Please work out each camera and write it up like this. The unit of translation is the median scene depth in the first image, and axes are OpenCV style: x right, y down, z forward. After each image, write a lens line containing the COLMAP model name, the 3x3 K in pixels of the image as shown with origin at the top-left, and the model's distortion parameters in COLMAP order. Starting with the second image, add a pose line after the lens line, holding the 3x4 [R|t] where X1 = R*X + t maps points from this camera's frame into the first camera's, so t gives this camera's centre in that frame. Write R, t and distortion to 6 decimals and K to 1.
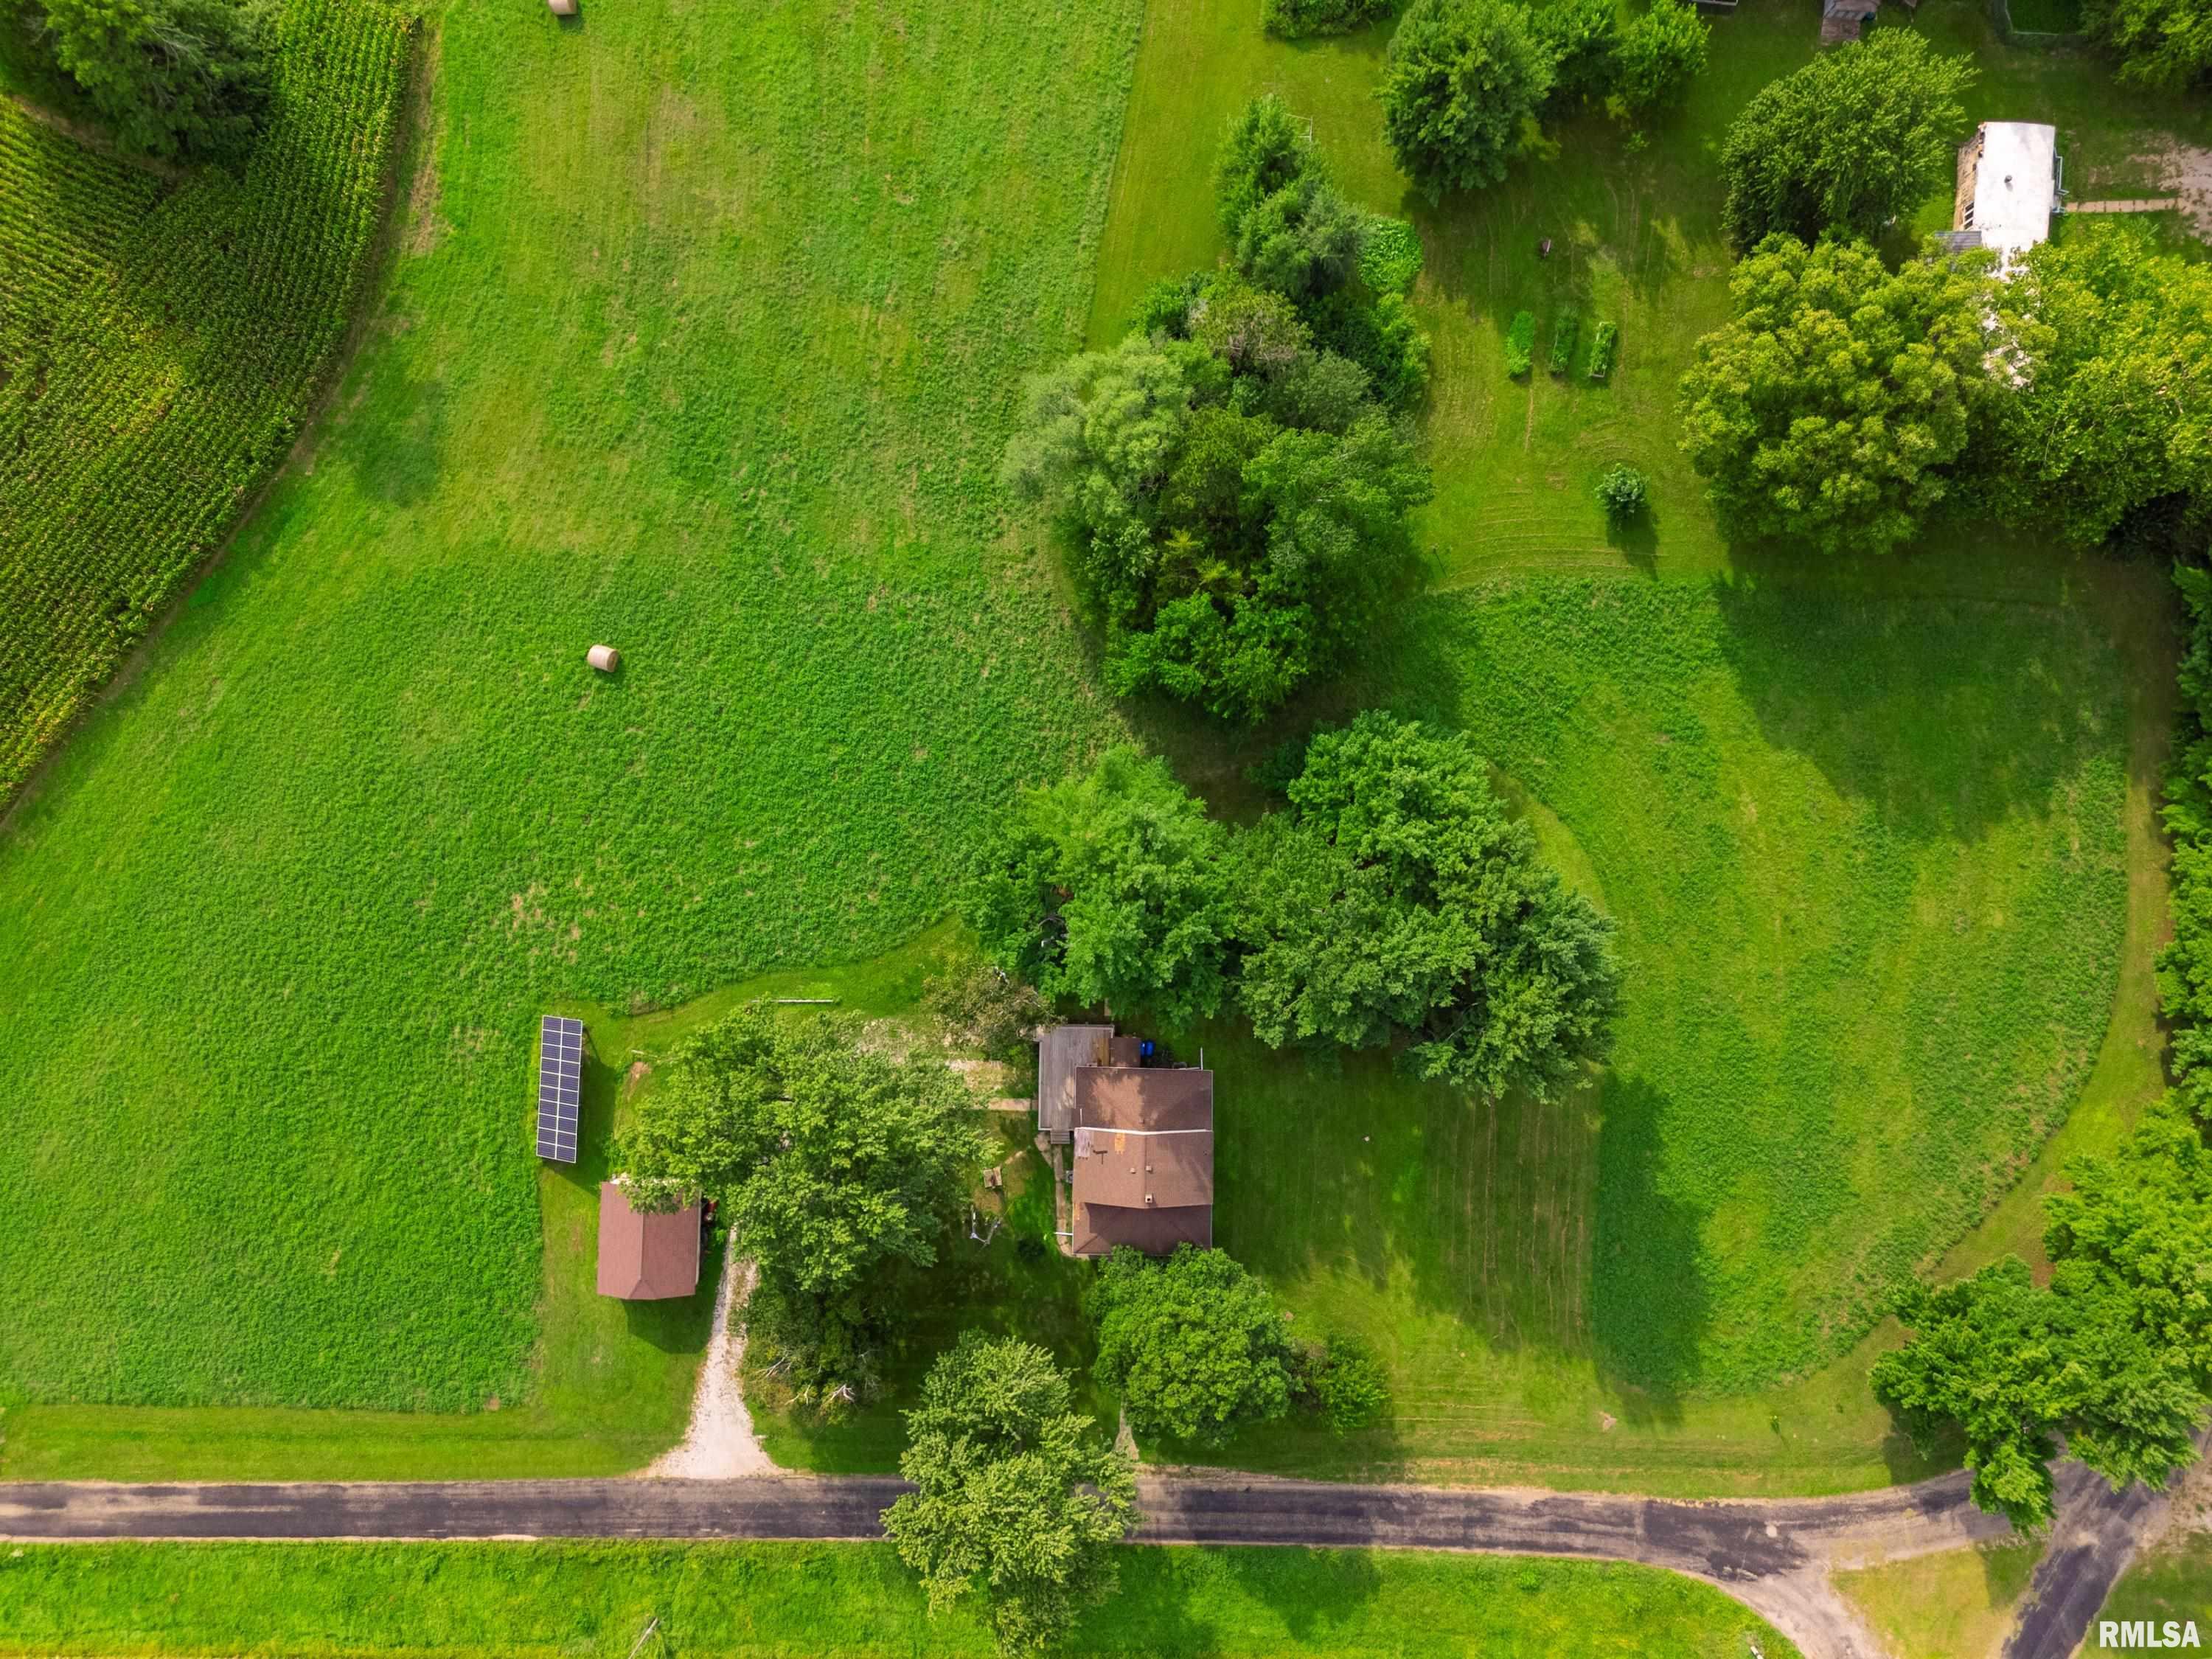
lens RADIAL K [[1547.7, 0, 1106.0], [0, 1547.7, 829.5], [0, 0, 1]] dist [0.049847, 0.000100]
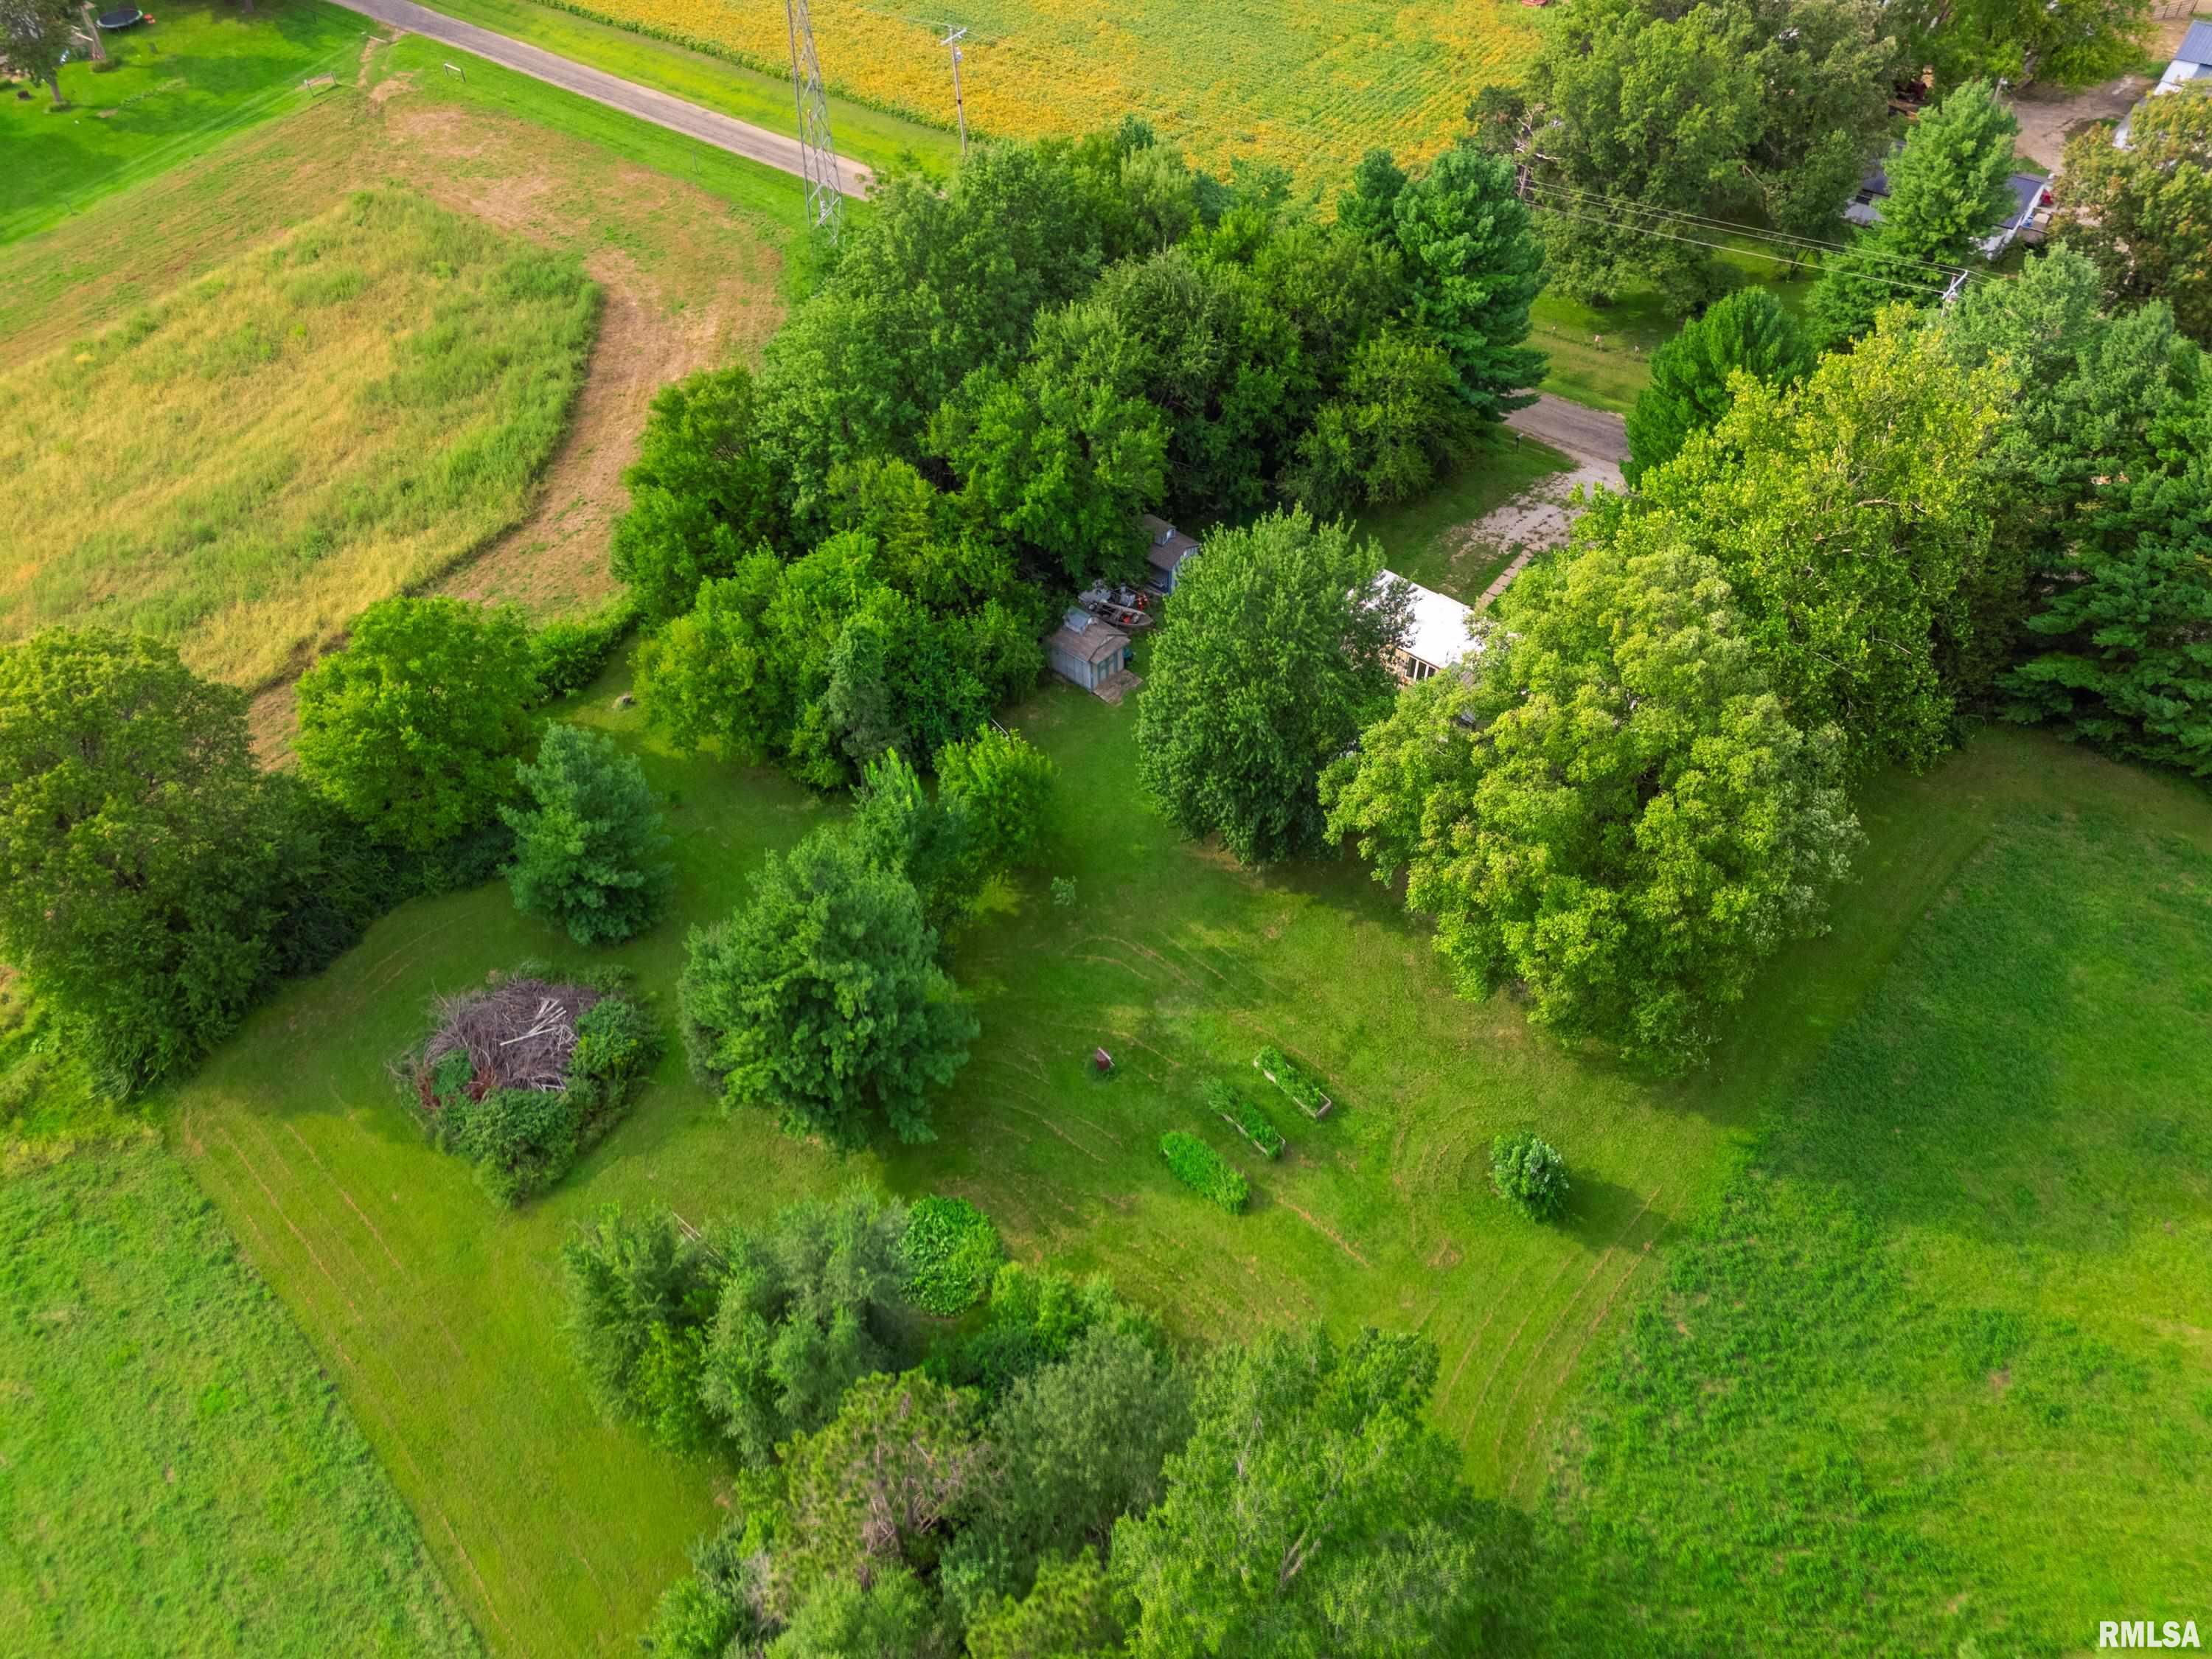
lens RADIAL K [[1647.2, 0, 1073.8], [0, 1647.2, 828.6], [0, 0, 1]] dist [0.046276, -0.032074]
pose [[0.616795, -0.560364, 0.552772, -0.032469], [0.786569, 0.412419, -0.459587, -0.120458], [0.029562, 0.718264, 0.695143, 0.483648]]
